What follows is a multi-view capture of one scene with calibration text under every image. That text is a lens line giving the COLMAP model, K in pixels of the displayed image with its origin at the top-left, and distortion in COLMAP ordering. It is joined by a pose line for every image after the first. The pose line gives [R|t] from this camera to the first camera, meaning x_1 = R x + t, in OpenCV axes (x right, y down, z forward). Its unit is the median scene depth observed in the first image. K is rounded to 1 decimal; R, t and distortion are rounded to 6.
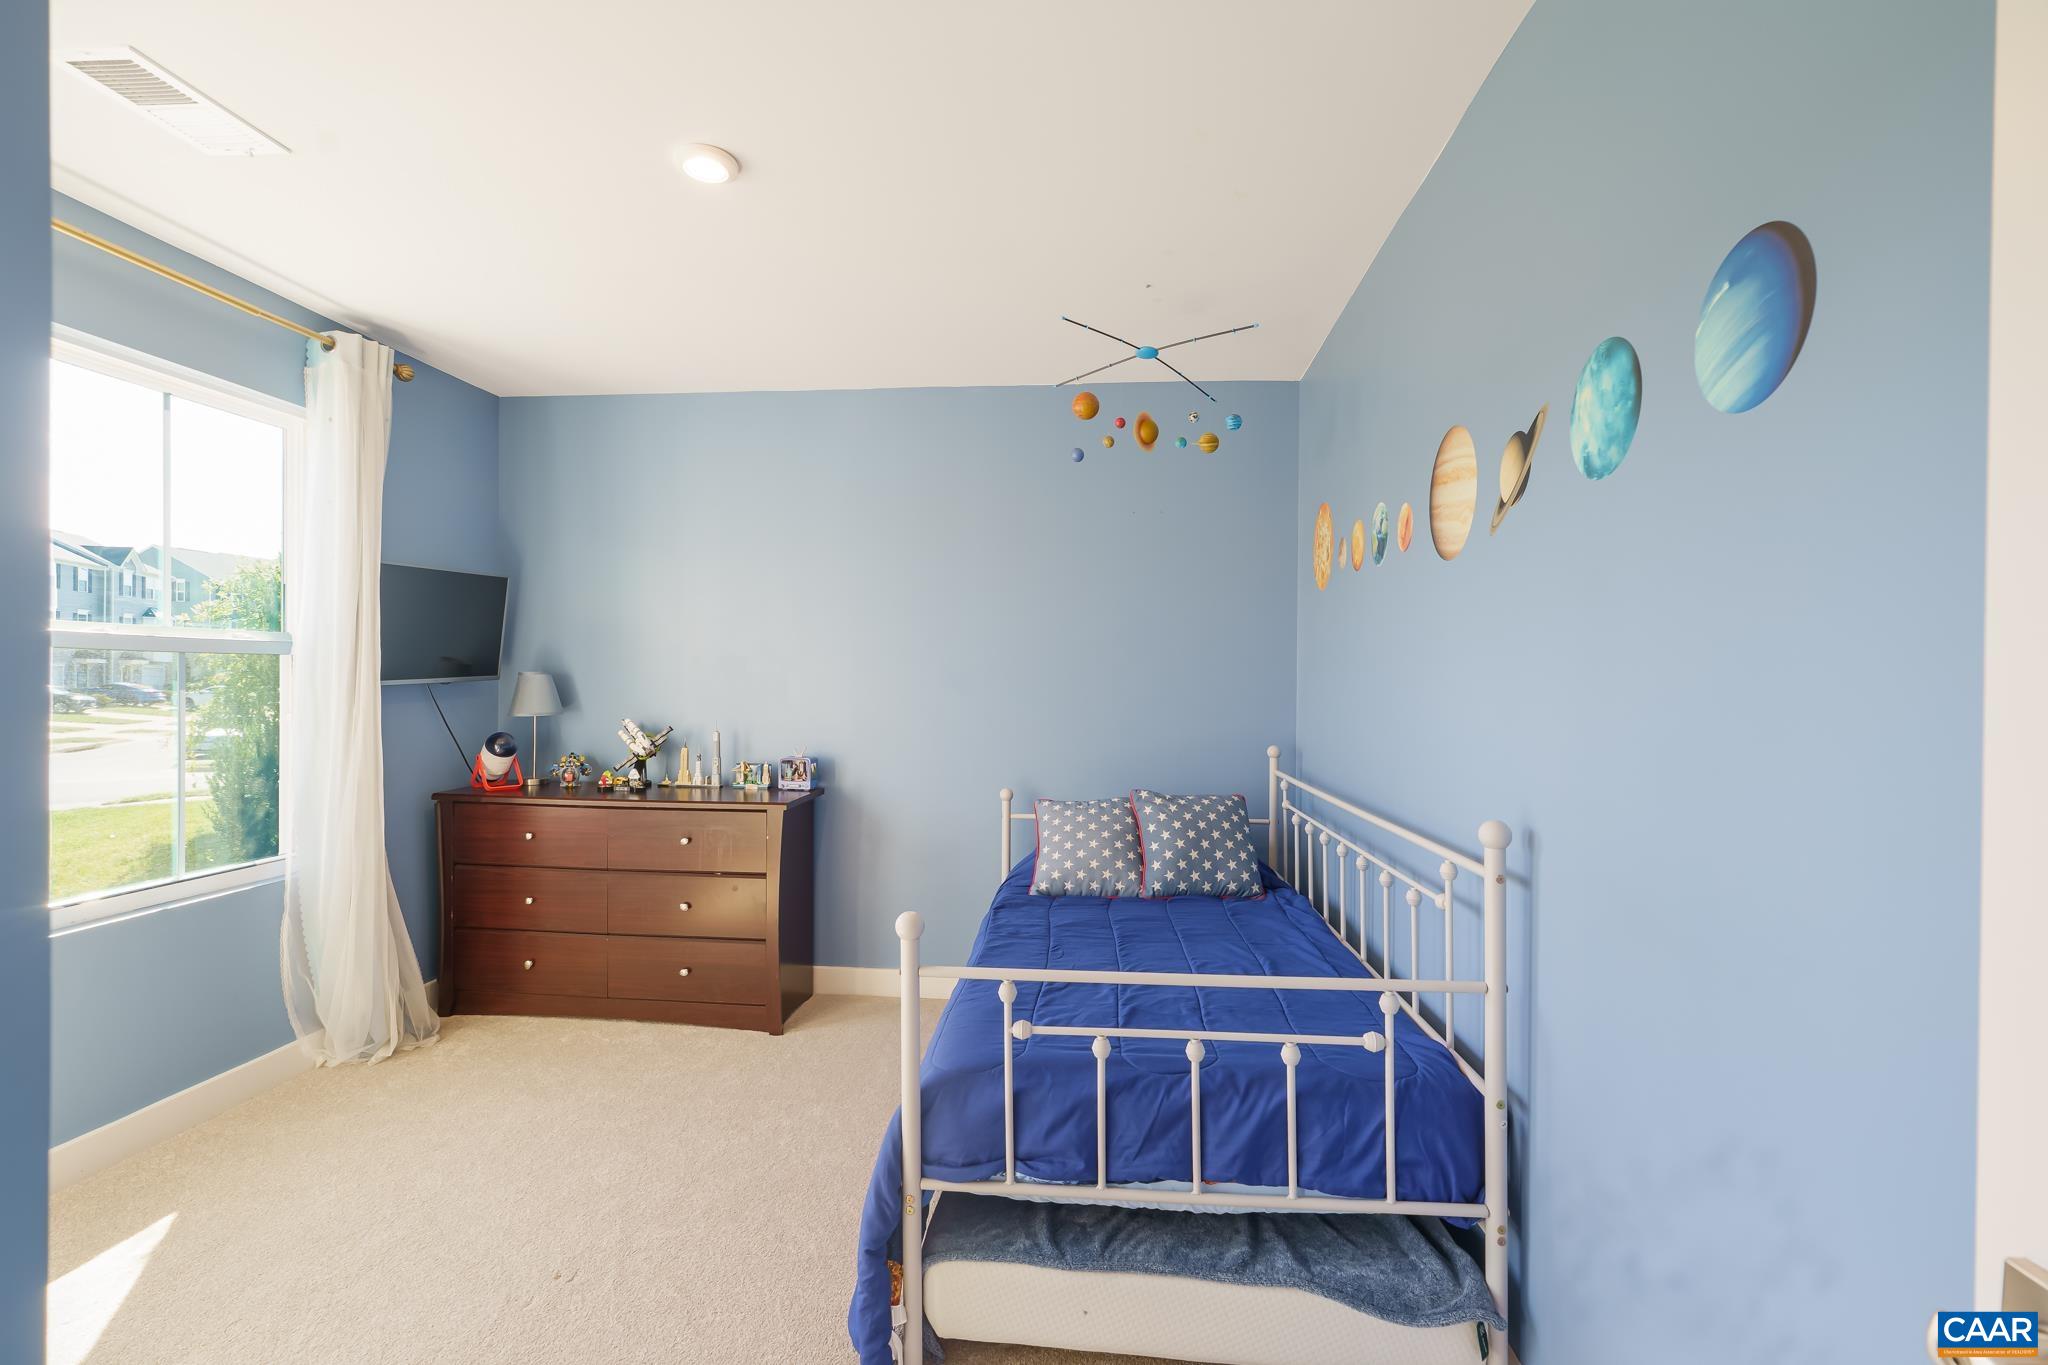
lens RADIAL K [[945.2, 0, 1015.2], [0, 945.2, 684.0], [0, 0, 1]] dist [-0.003576, 0.002131]
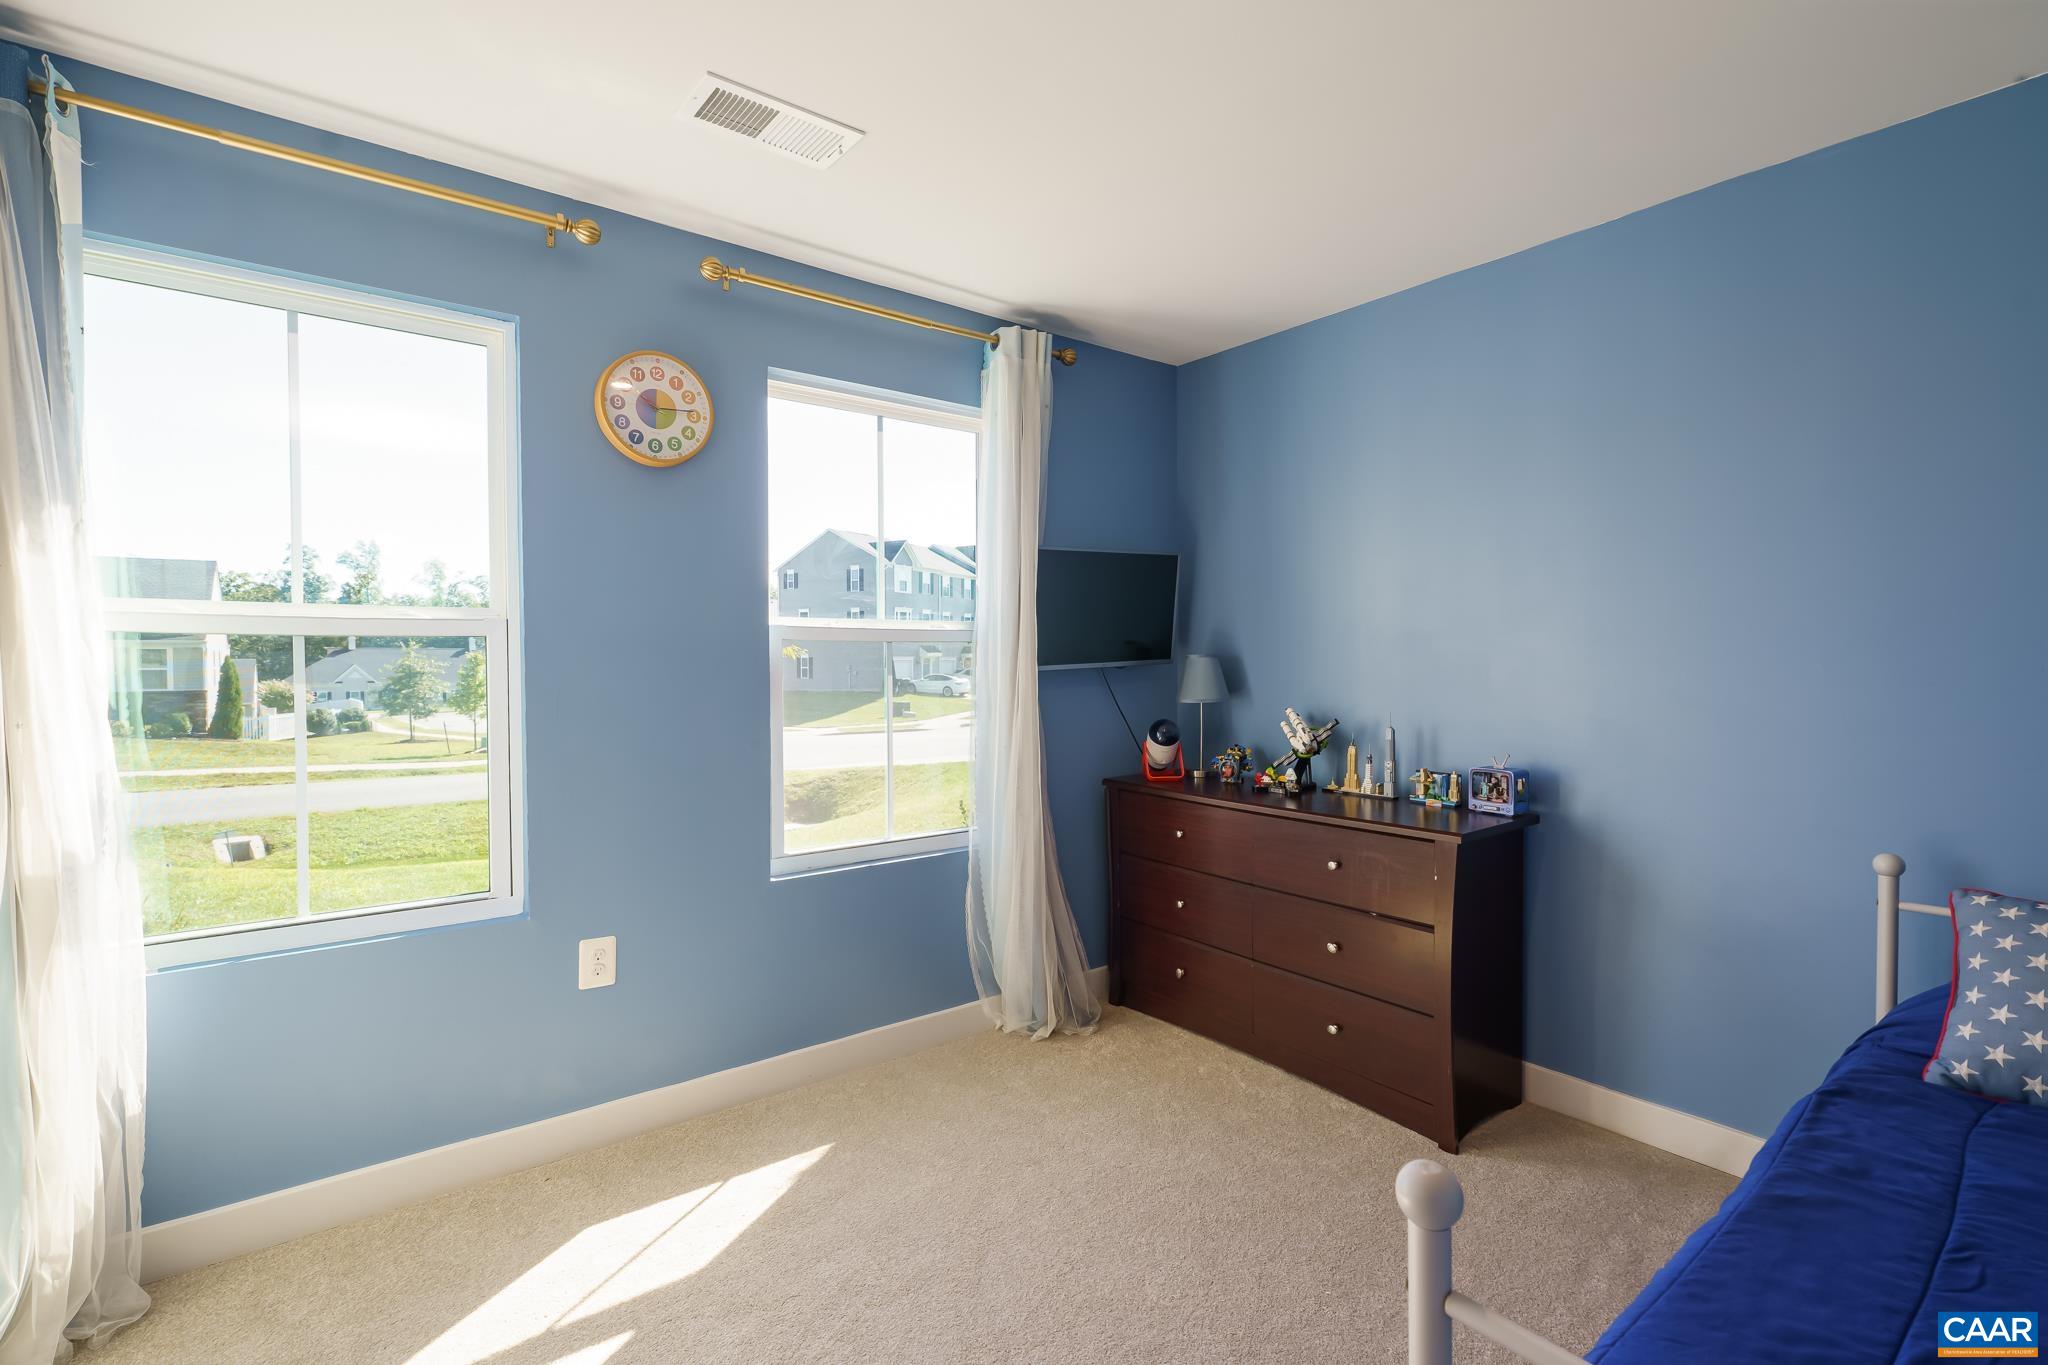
lens RADIAL K [[945.2, 0, 1012.7], [0, 945.2, 682.8], [0, 0, 1]] dist [-0.003576, 0.002131]
pose [[0.689171, 0.007848, -0.724557, 0.039675], [0.005145, 0.999863, 0.015724, -0.001027], [0.724581, -0.014565, 0.689036, 0.266996]]
